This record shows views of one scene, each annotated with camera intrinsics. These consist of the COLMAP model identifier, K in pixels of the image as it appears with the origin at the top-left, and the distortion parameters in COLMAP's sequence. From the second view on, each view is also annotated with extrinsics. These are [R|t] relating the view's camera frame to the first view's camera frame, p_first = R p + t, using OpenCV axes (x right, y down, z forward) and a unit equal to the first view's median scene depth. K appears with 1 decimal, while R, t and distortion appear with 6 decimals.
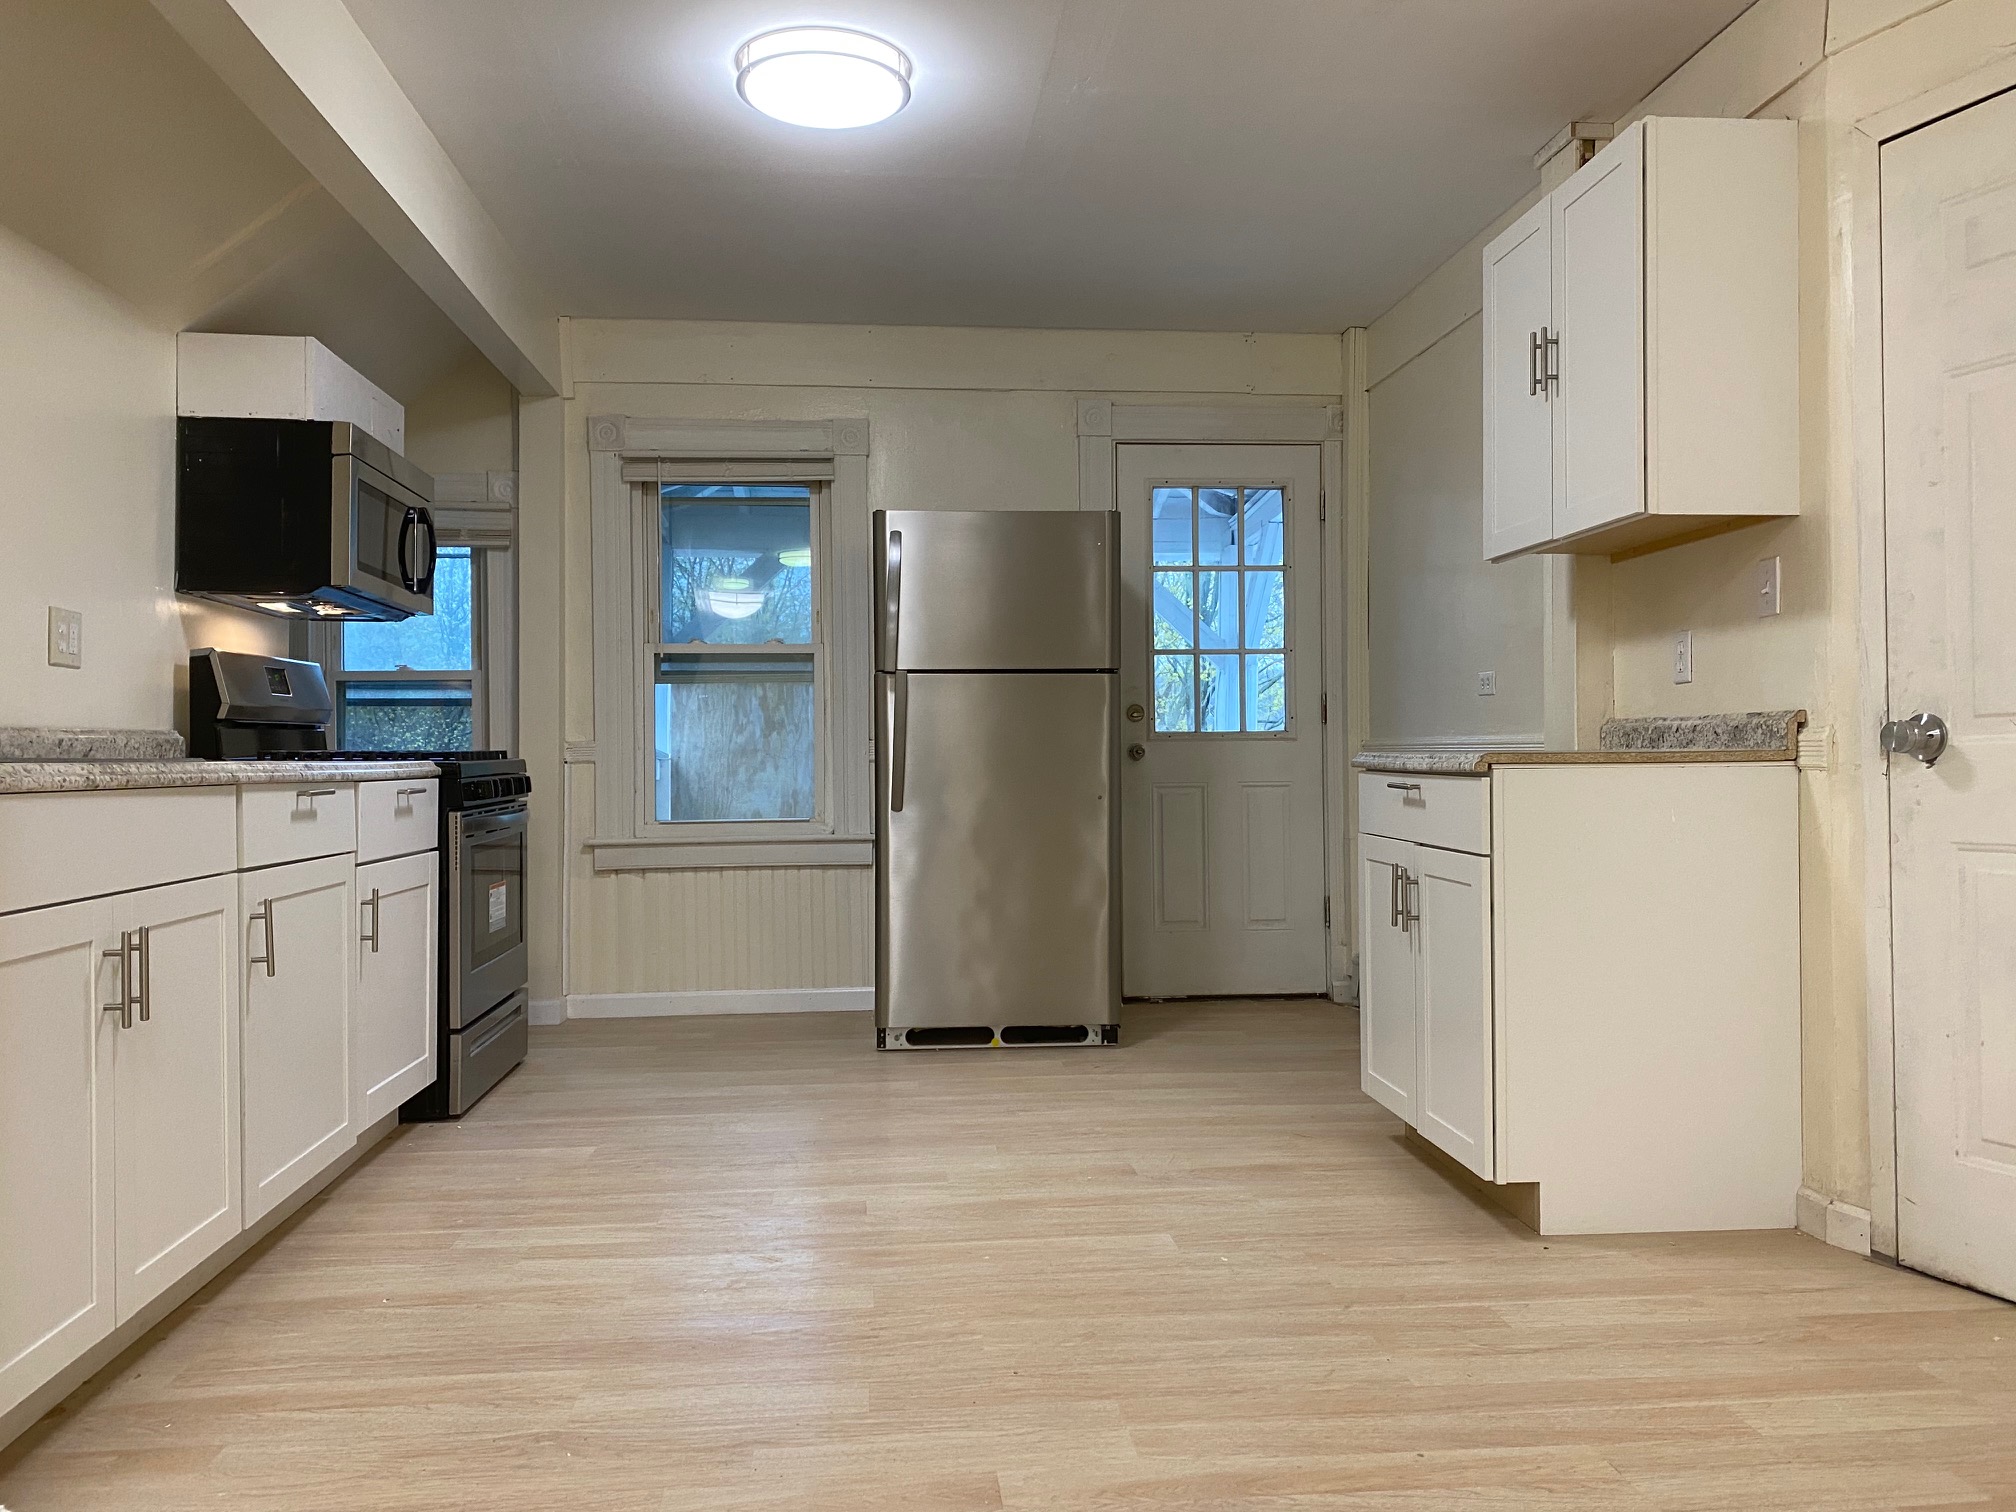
lens RADIAL K [[1522.9, 0, 1008.0], [0, 1522.9, 756.0], [0, 0, 1]] dist [0.026220, -0.028626]
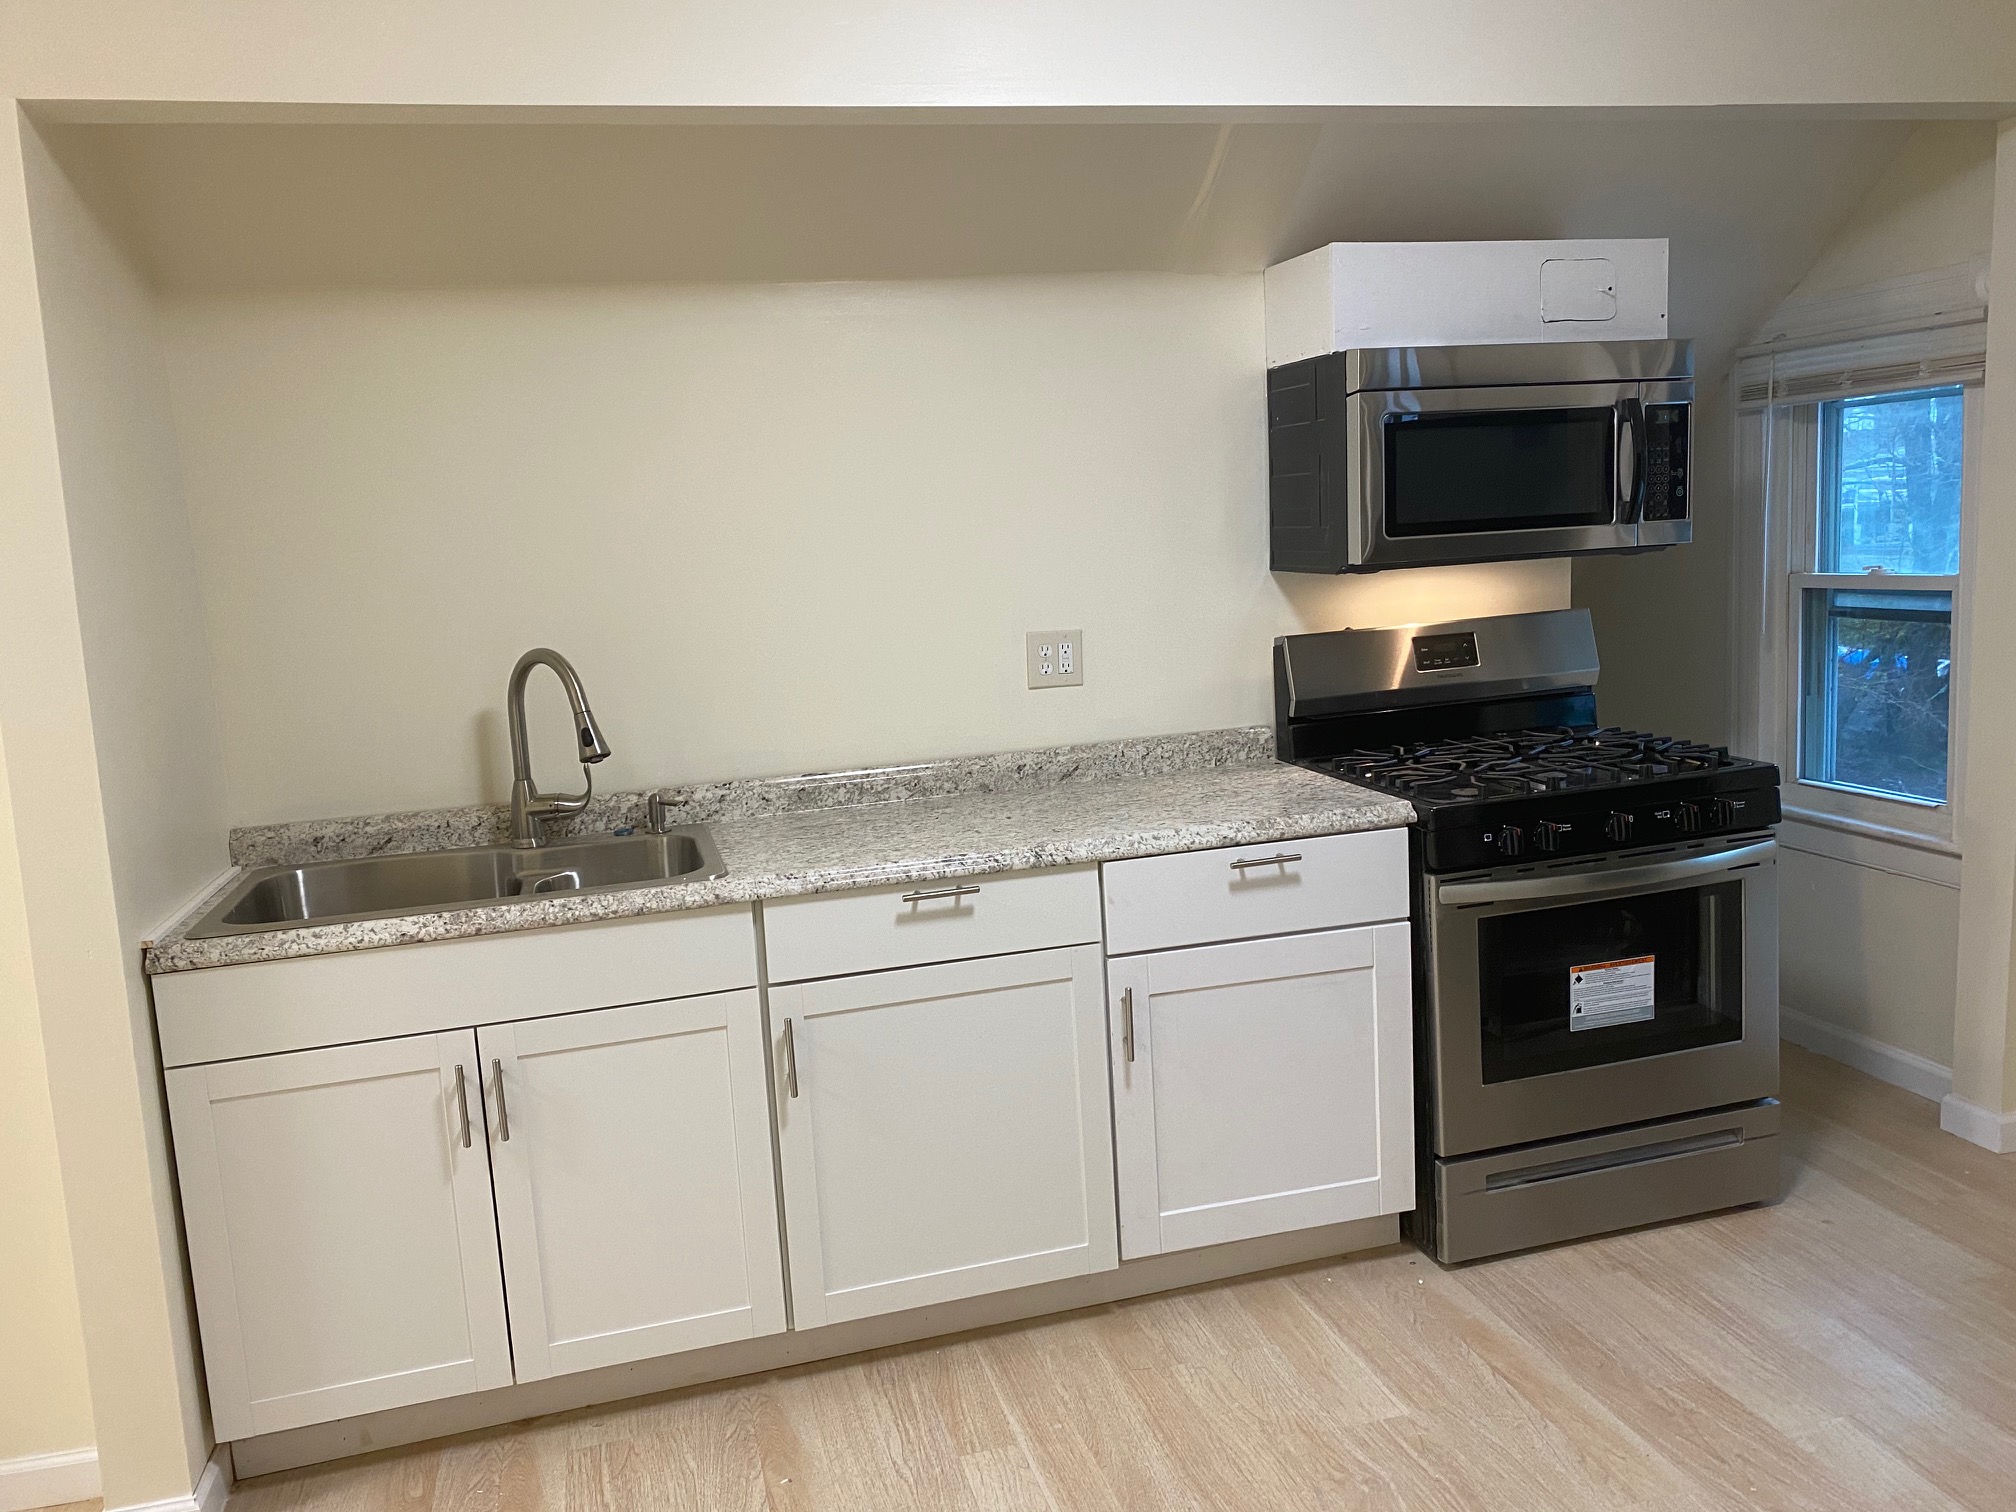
lens RADIAL K [[1546.3, 0, 1011.6], [0, 1546.3, 747.0], [0, 0, 1]] dist [0.081754, -0.117699]
pose [[0.167960, 0.135702, -0.976409, 0.344862], [0.060642, 0.987182, 0.147631, -0.154141], [0.983927, -0.084008, 0.157578, 0.725046]]
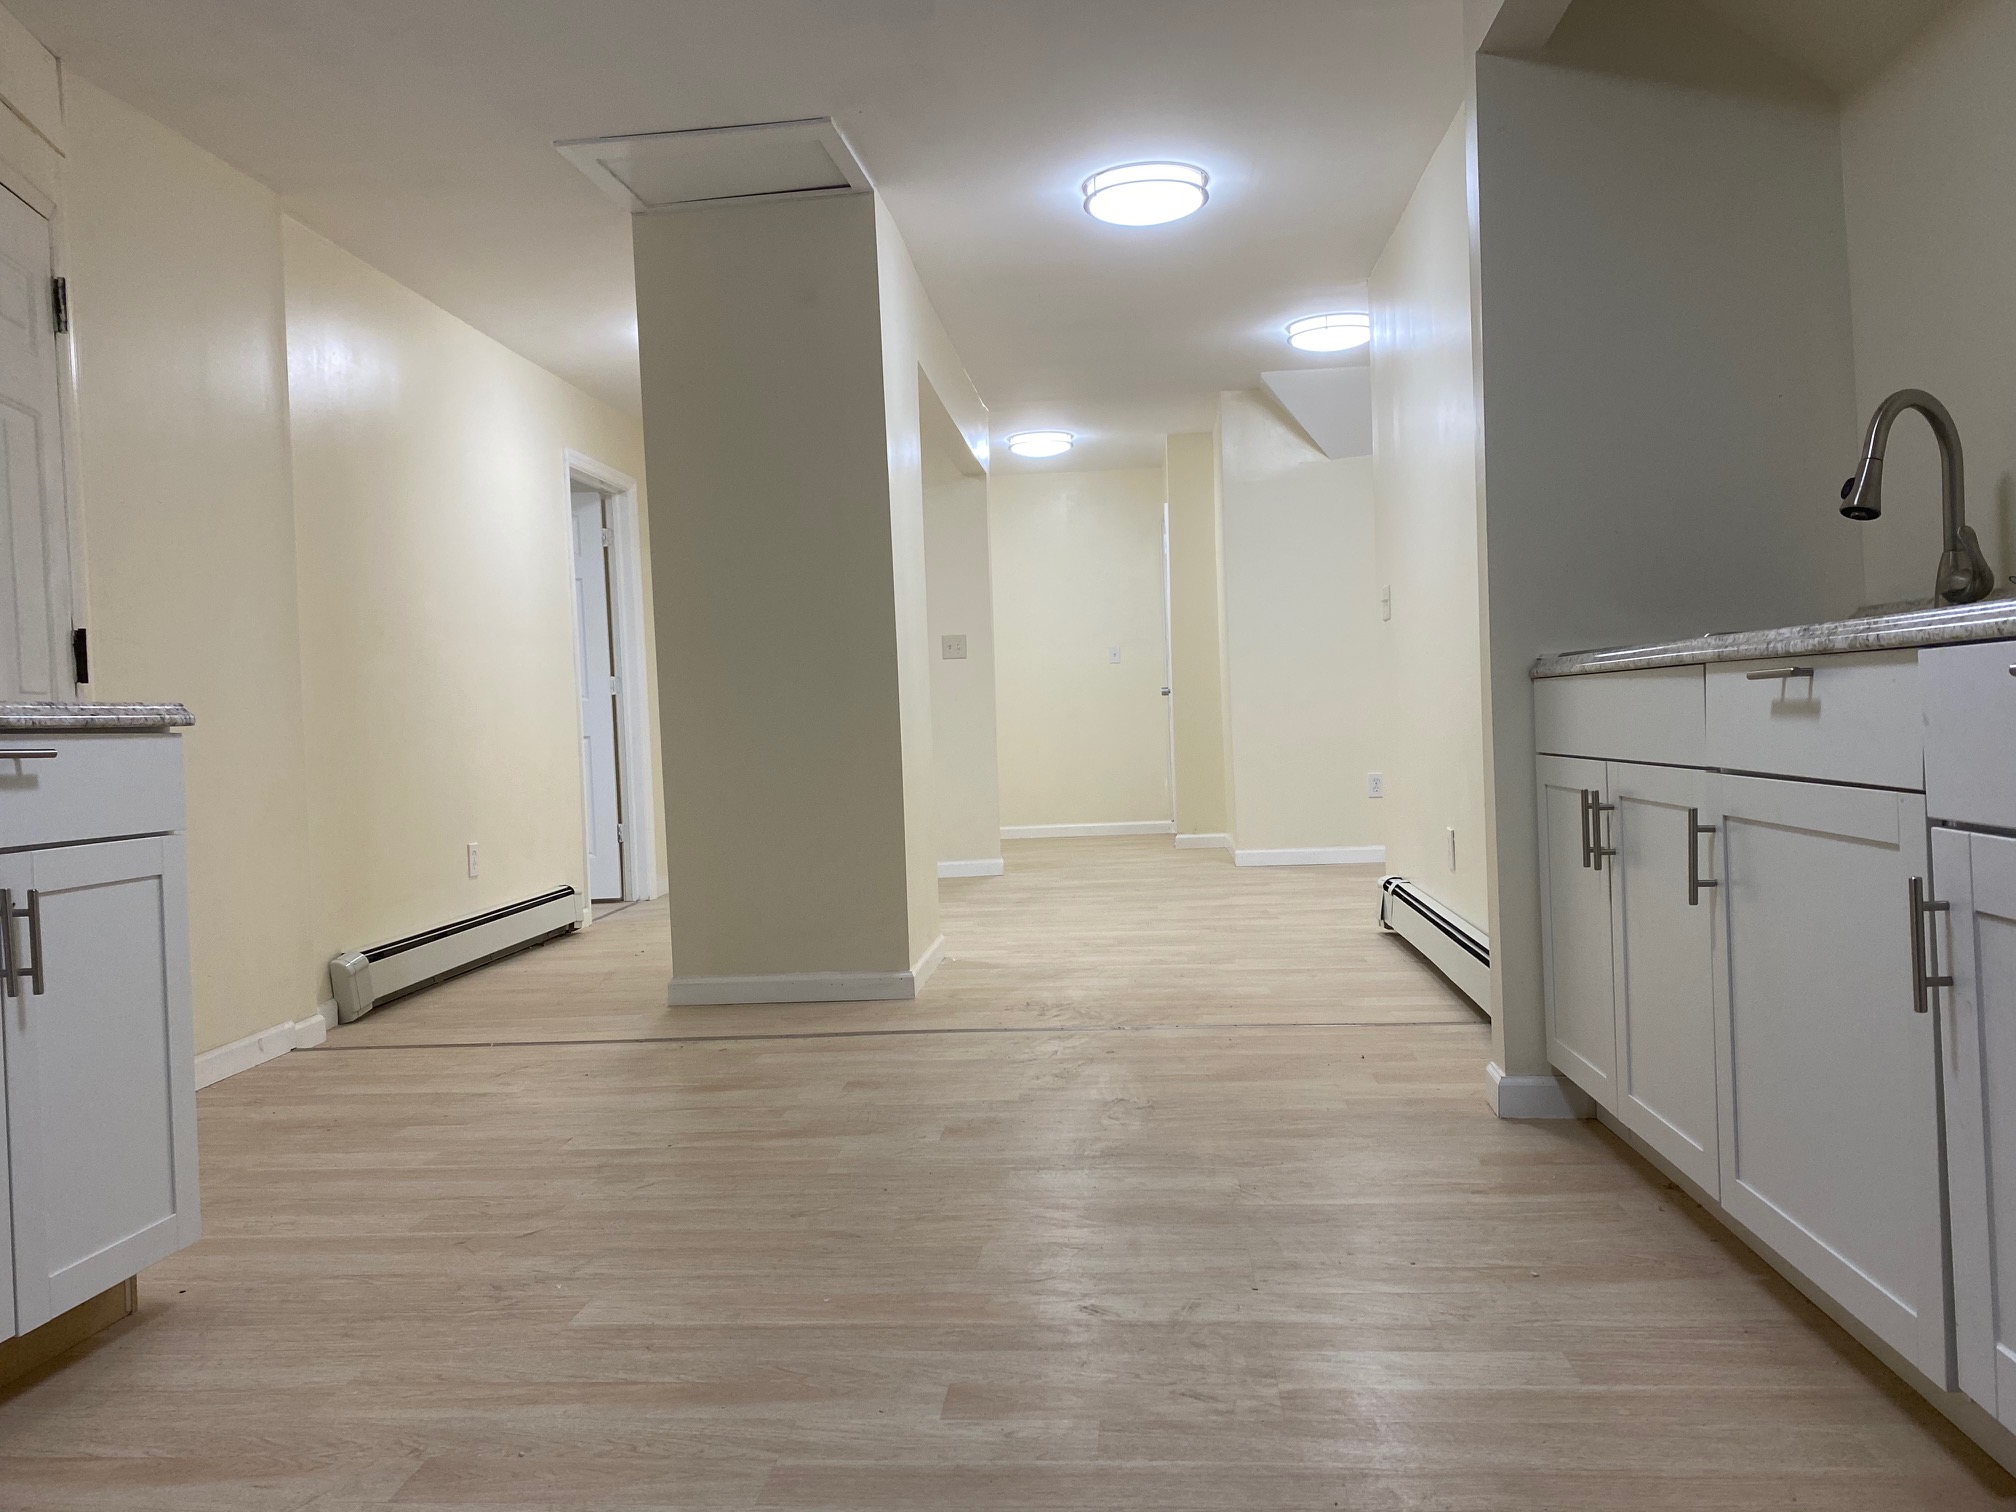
lens RADIAL K [[1522.9, 0, 1008.0], [0, 1522.9, 756.0], [0, 0, 1]] dist [0.026220, -0.028626]
pose [[-0.982292, 0.042985, 0.182358, -0.202688], [0.047801, 0.998612, 0.022096, 0.022865], [-0.181155, 0.030422, -0.982984, 1.342362]]
